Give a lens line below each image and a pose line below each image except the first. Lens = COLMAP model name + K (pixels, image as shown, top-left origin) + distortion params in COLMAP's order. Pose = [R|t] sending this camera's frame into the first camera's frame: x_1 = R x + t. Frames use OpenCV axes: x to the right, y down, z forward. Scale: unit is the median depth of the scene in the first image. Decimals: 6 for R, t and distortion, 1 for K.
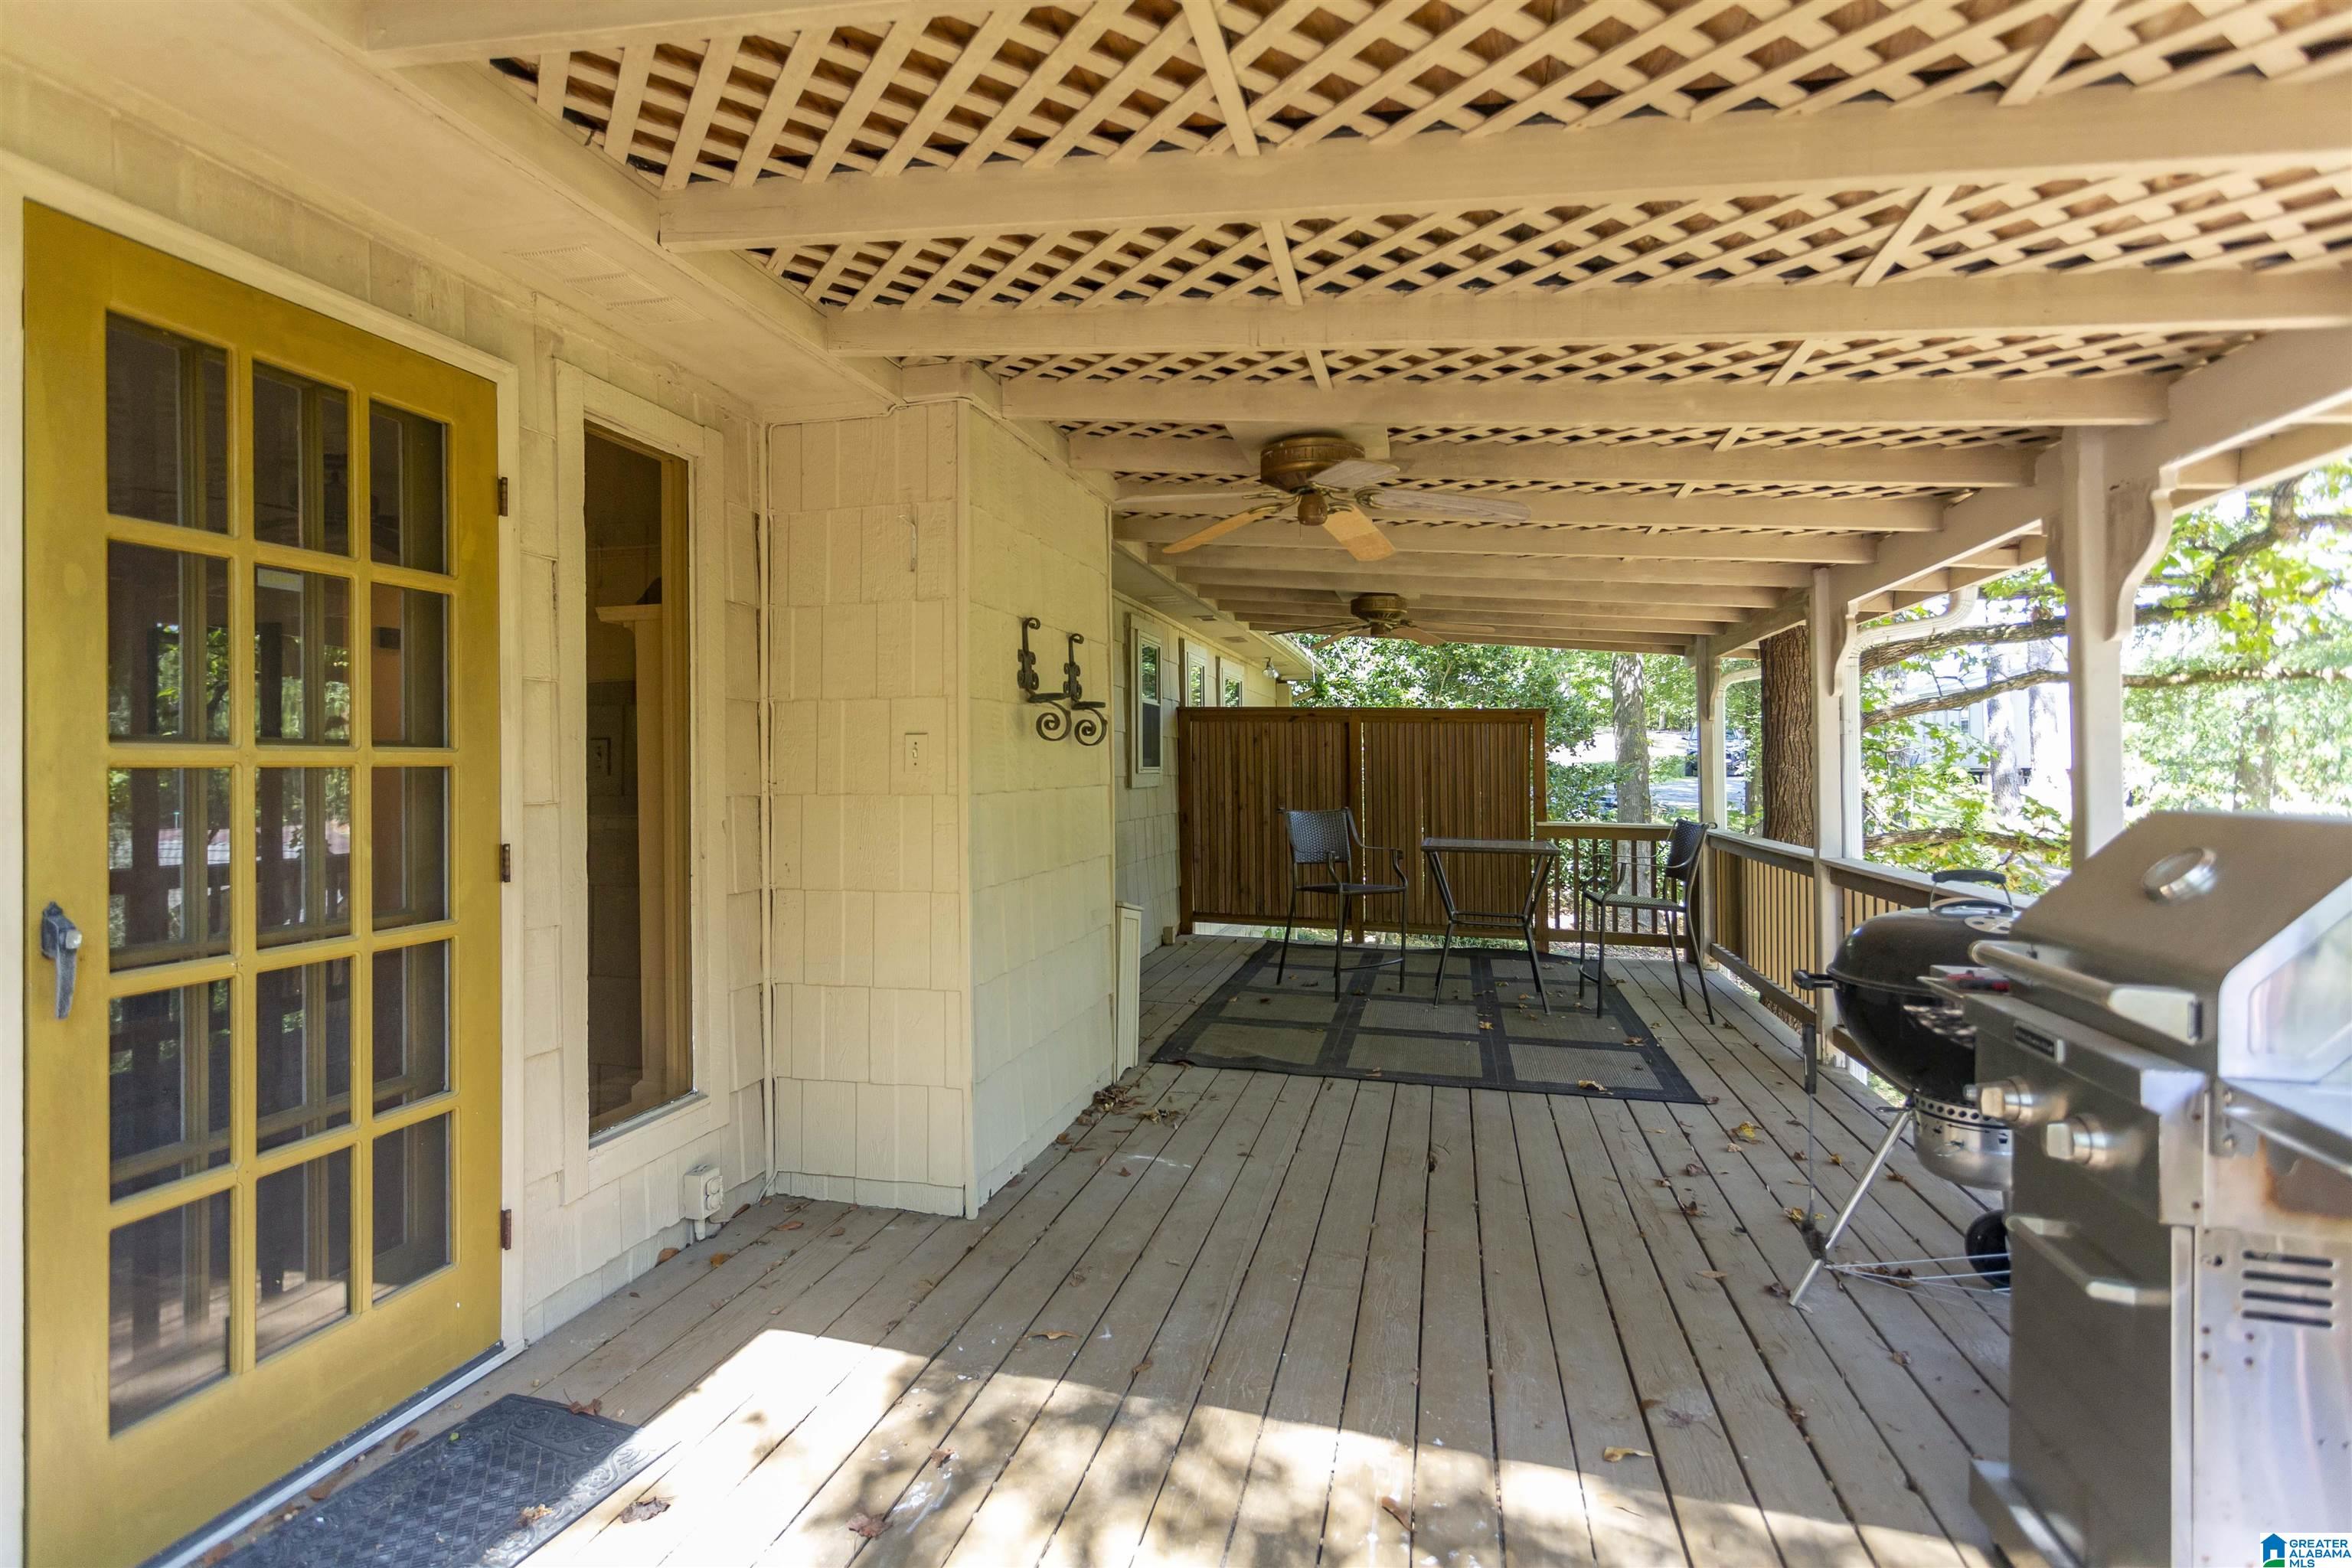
lens RADIAL K [[1124.7, 0, 1177.5], [0, 1124.7, 774.8], [0, 0, 1]] dist [0.006332, -0.001197]
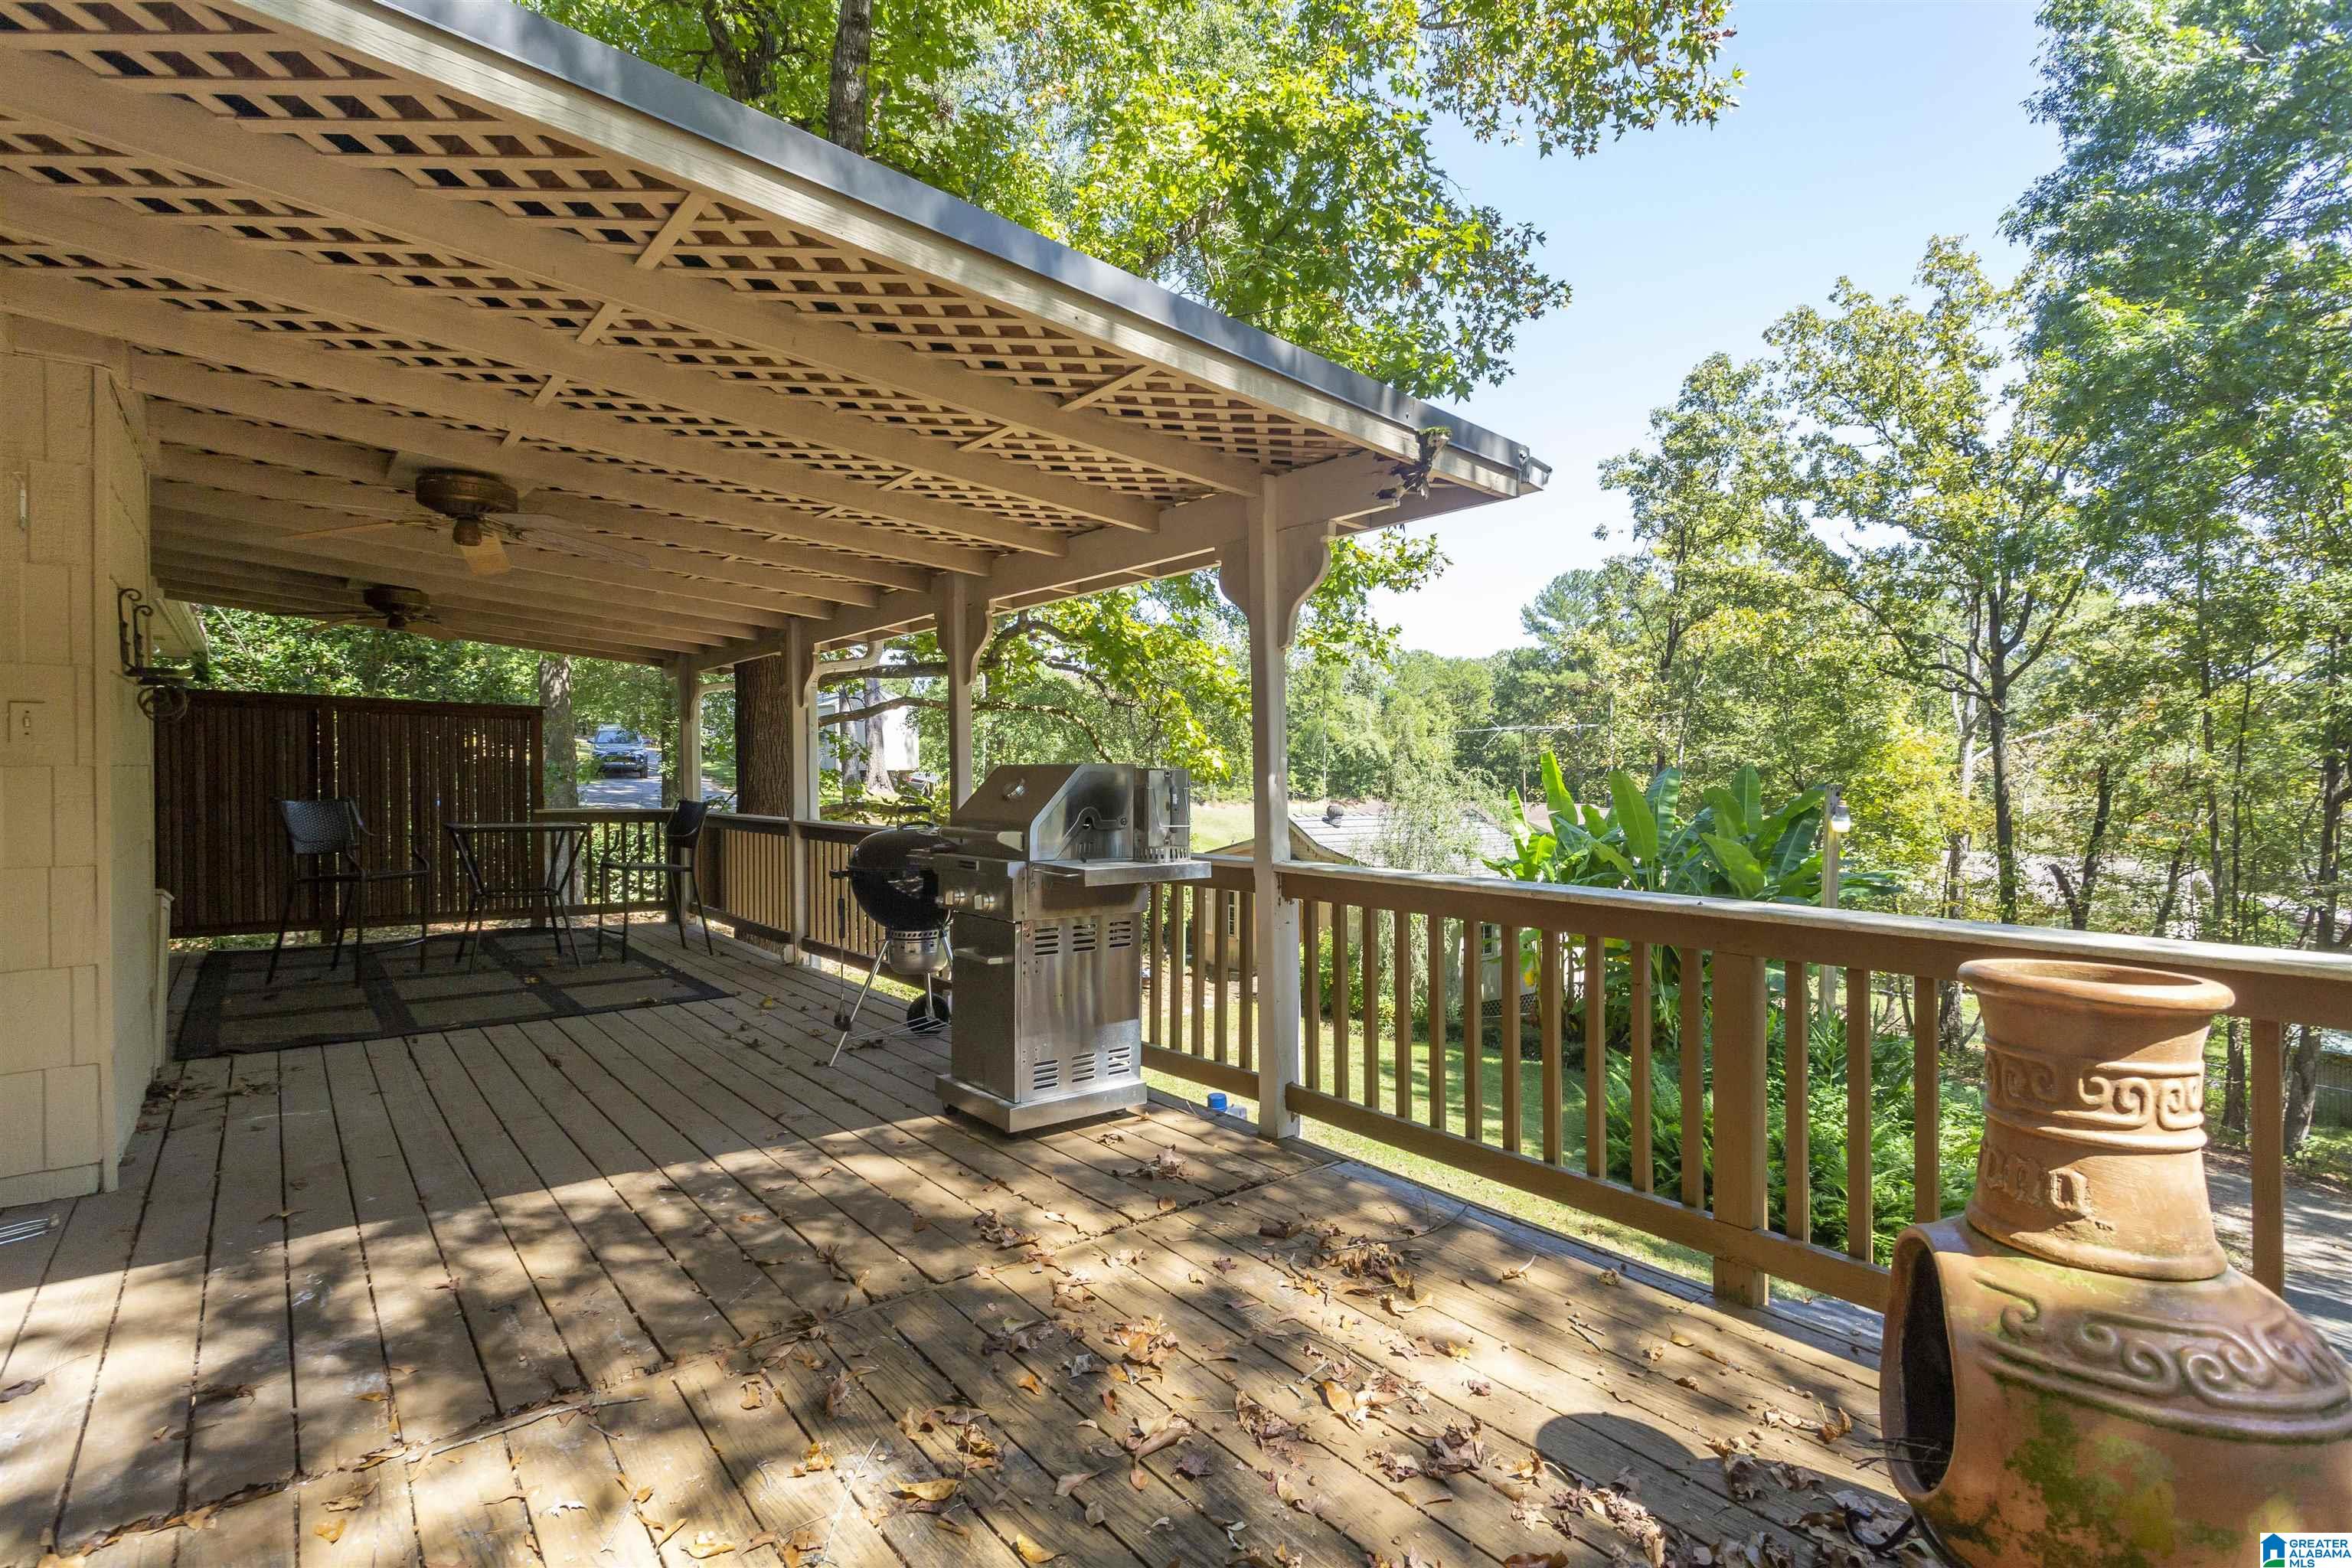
lens RADIAL K [[1124.7, 0, 1170.8], [0, 1124.7, 780.2], [0, 0, 1]] dist [0.006332, -0.001197]
pose [[0.604226, -0.003672, 0.796805, -0.294528], [0.004012, 0.999991, 0.001567, 0.022811], [-0.796803, 0.002250, 0.604235, -0.258309]]
